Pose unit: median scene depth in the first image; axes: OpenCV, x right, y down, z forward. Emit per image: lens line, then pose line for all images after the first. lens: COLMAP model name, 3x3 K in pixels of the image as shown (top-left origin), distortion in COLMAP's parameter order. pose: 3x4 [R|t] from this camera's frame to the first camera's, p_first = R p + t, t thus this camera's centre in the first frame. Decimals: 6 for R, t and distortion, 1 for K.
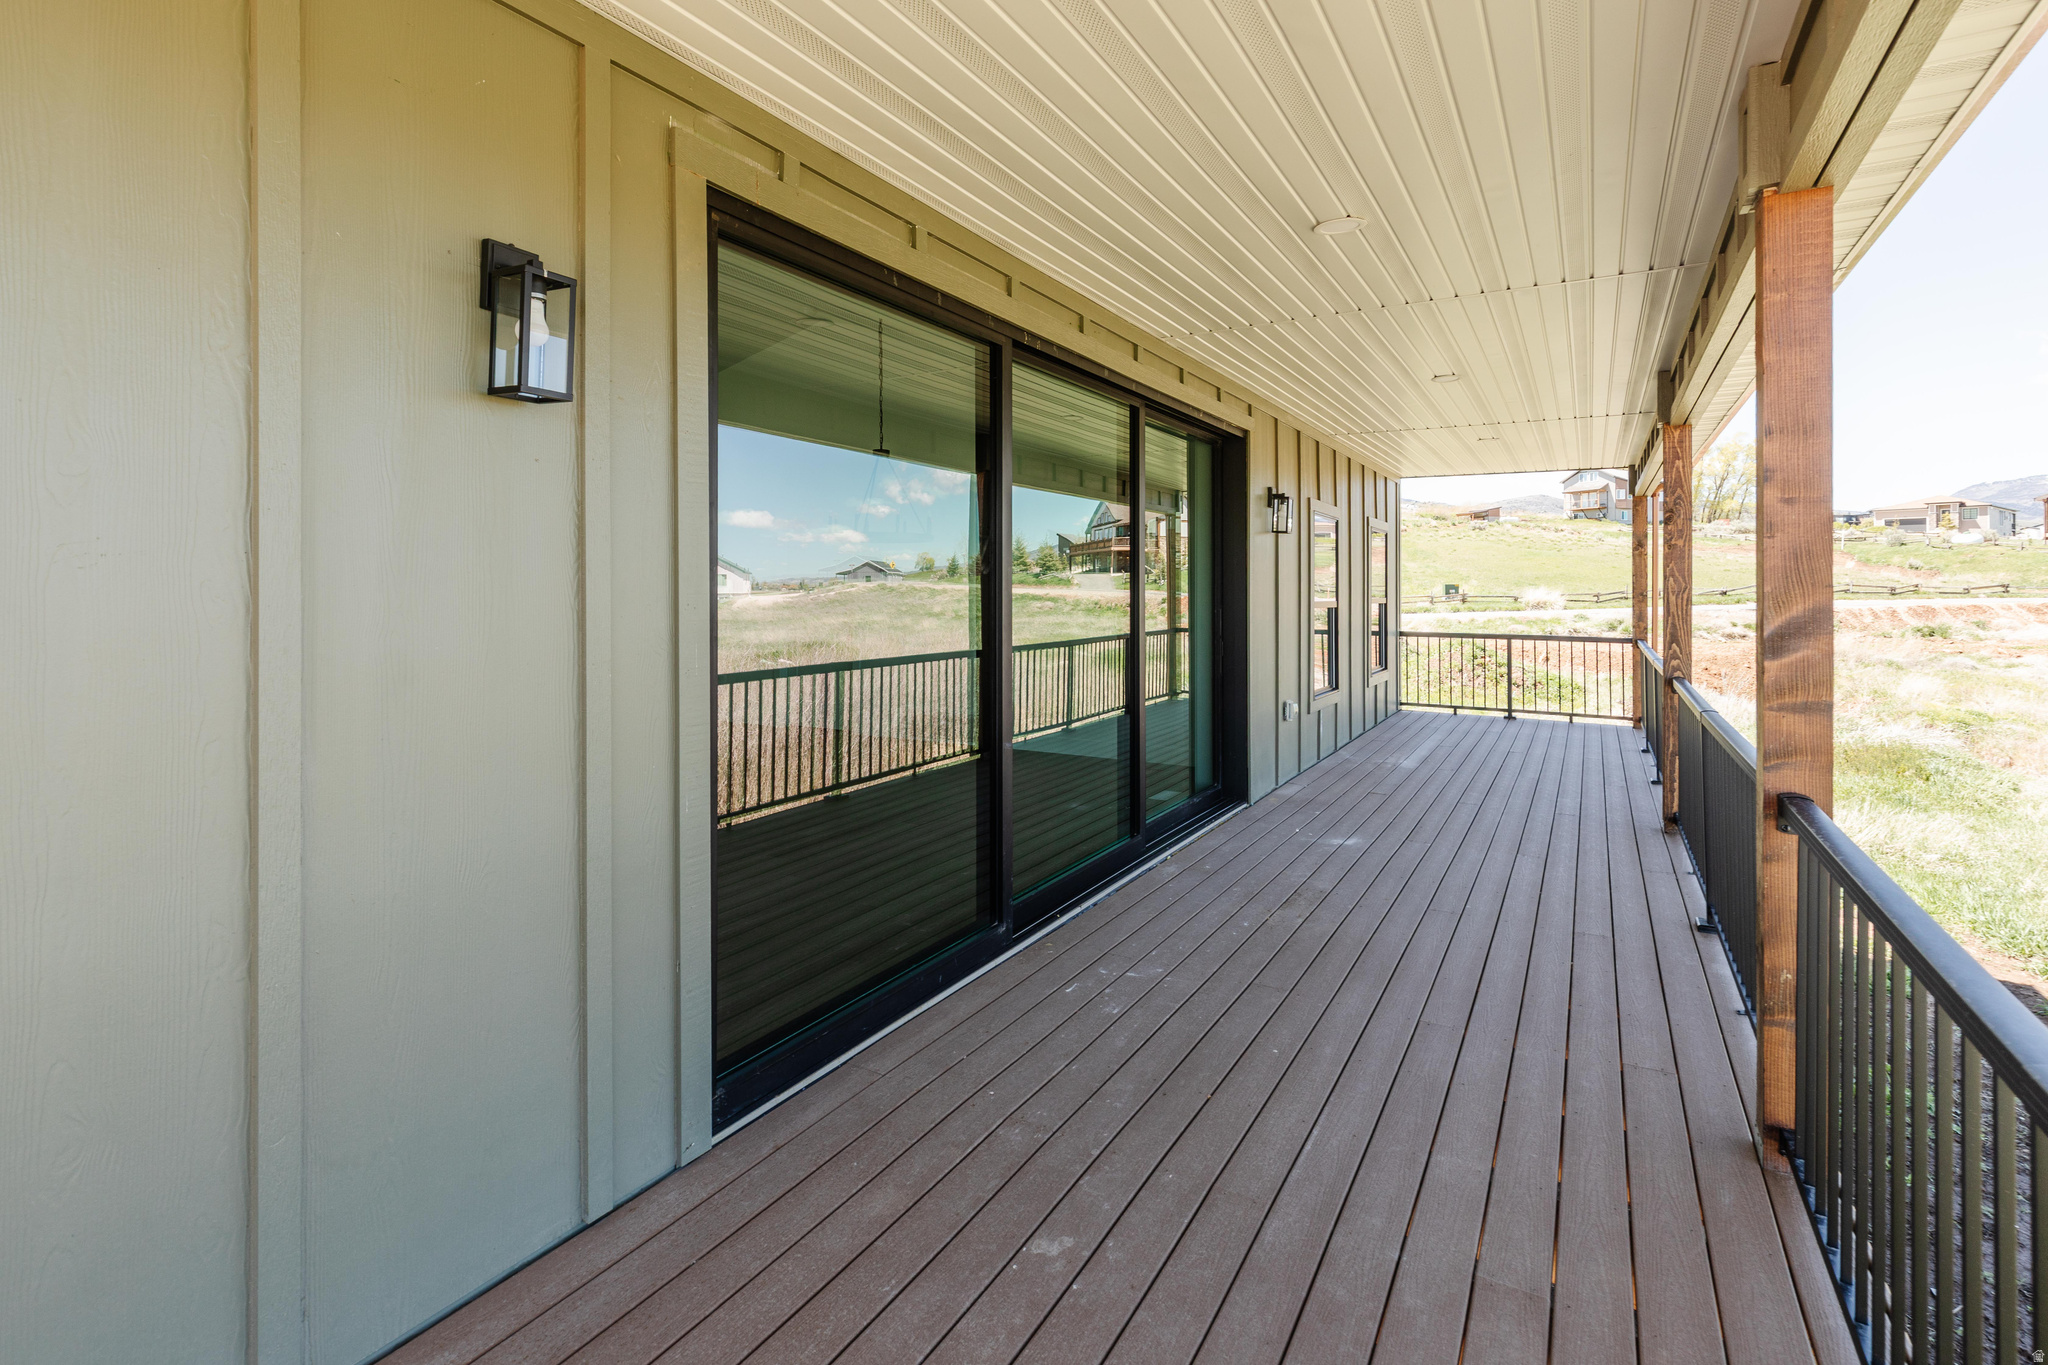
lens RADIAL K [[959.8, 0, 1016.3], [0, 959.8, 577.0], [0, 0, 1]] dist [0.008178, -0.001274]
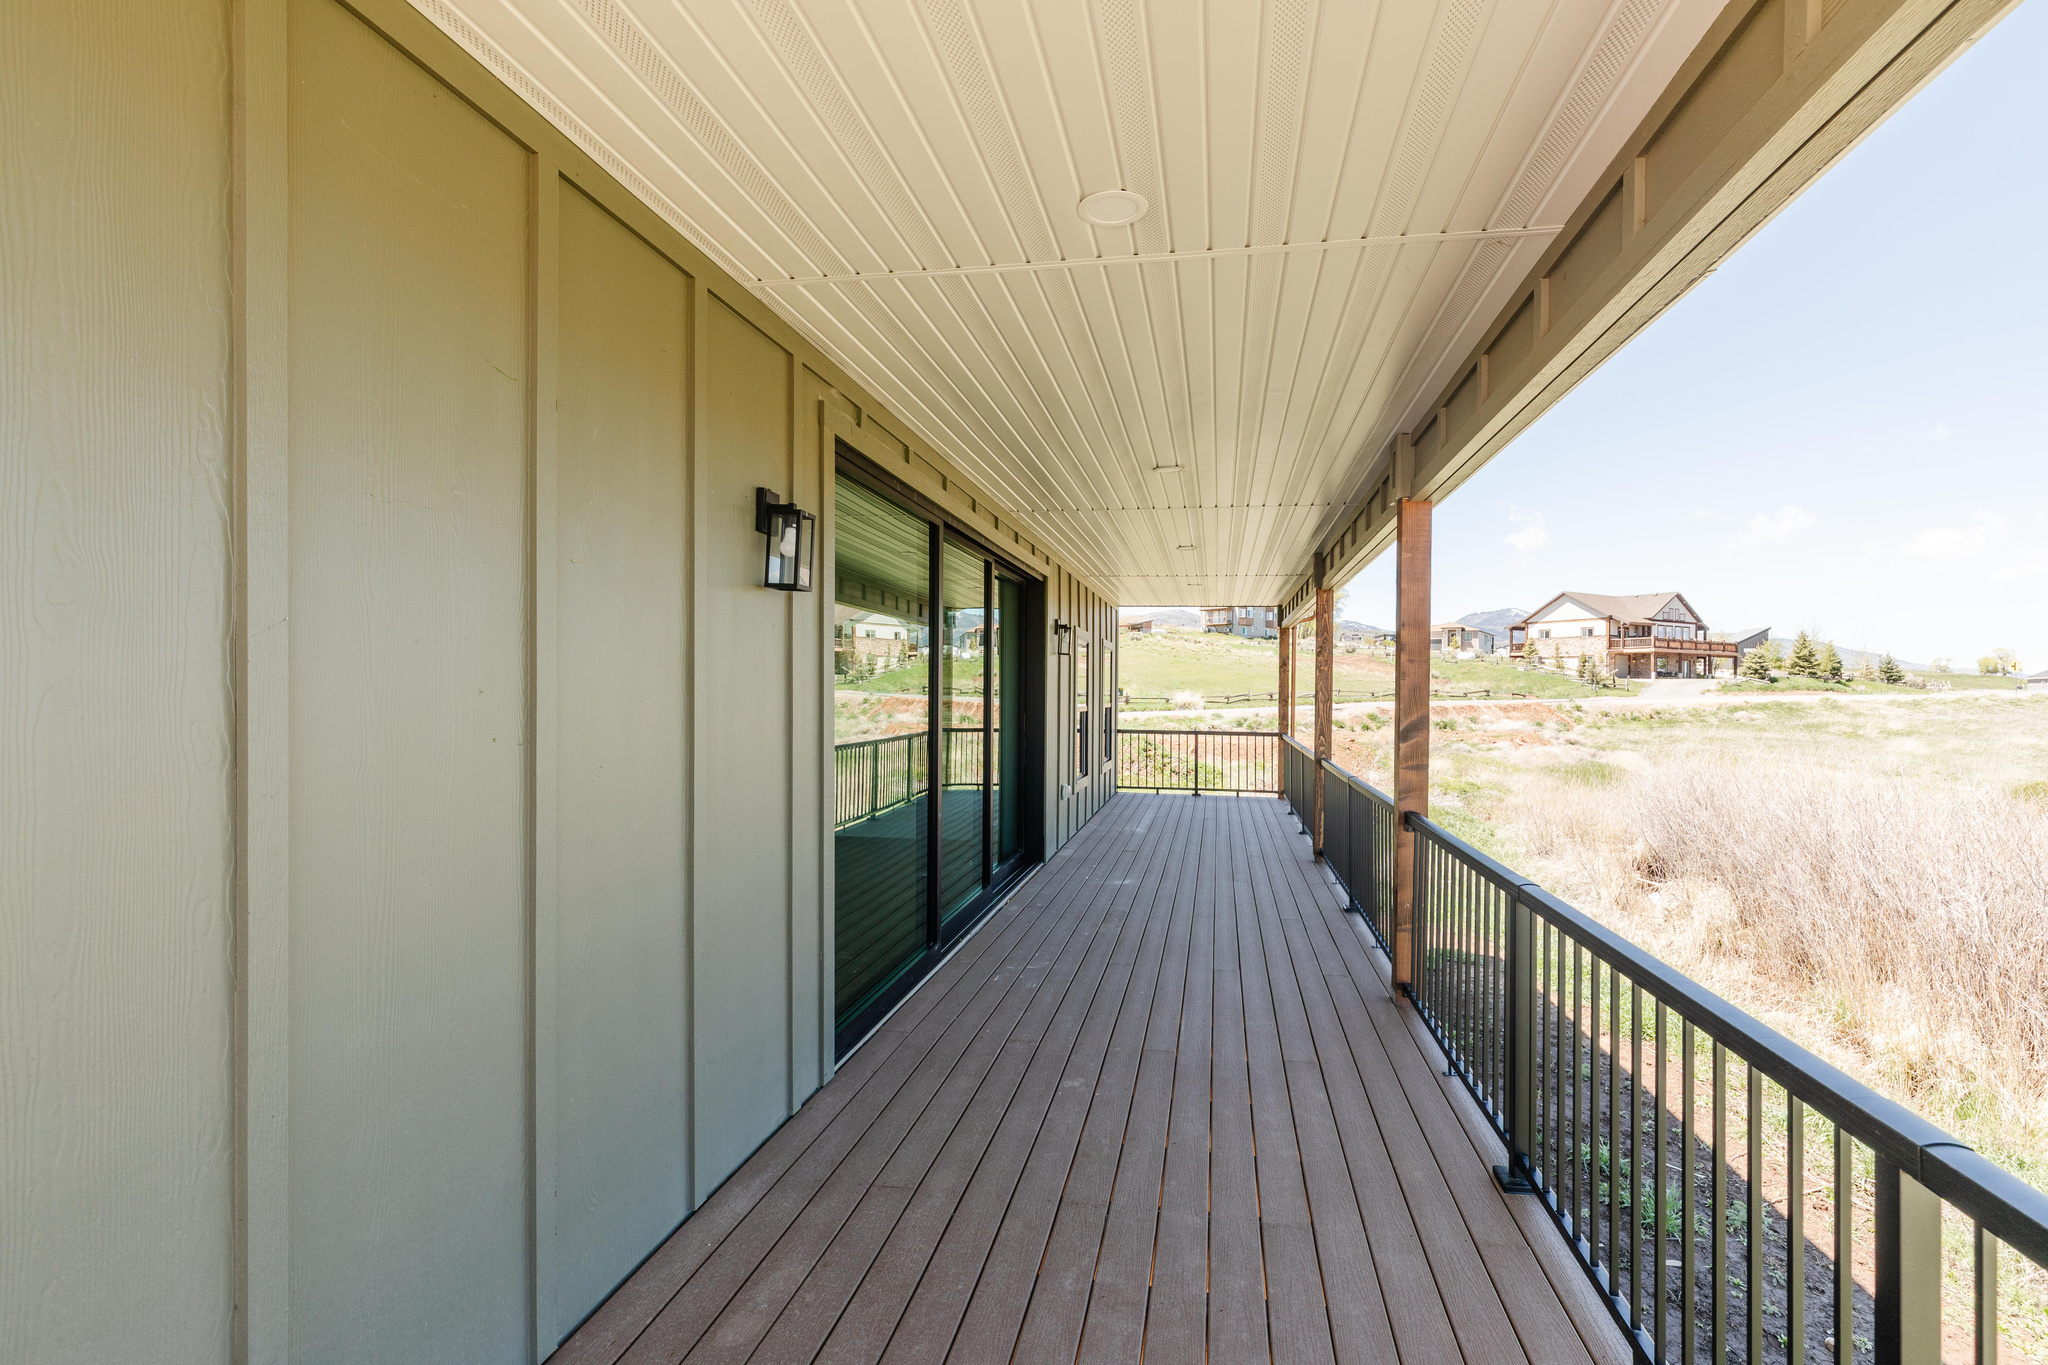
lens RADIAL K [[948.6, 0, 1038.2], [0, 948.6, 688.7], [0, 0, 1]] dist [0.009281, -0.001489]
pose [[0.937198, 0.005287, 0.348757, -0.215315], [-0.009541, 0.999900, 0.010481, -0.013670], [-0.348667, -0.013150, 0.937154, -0.200620]]
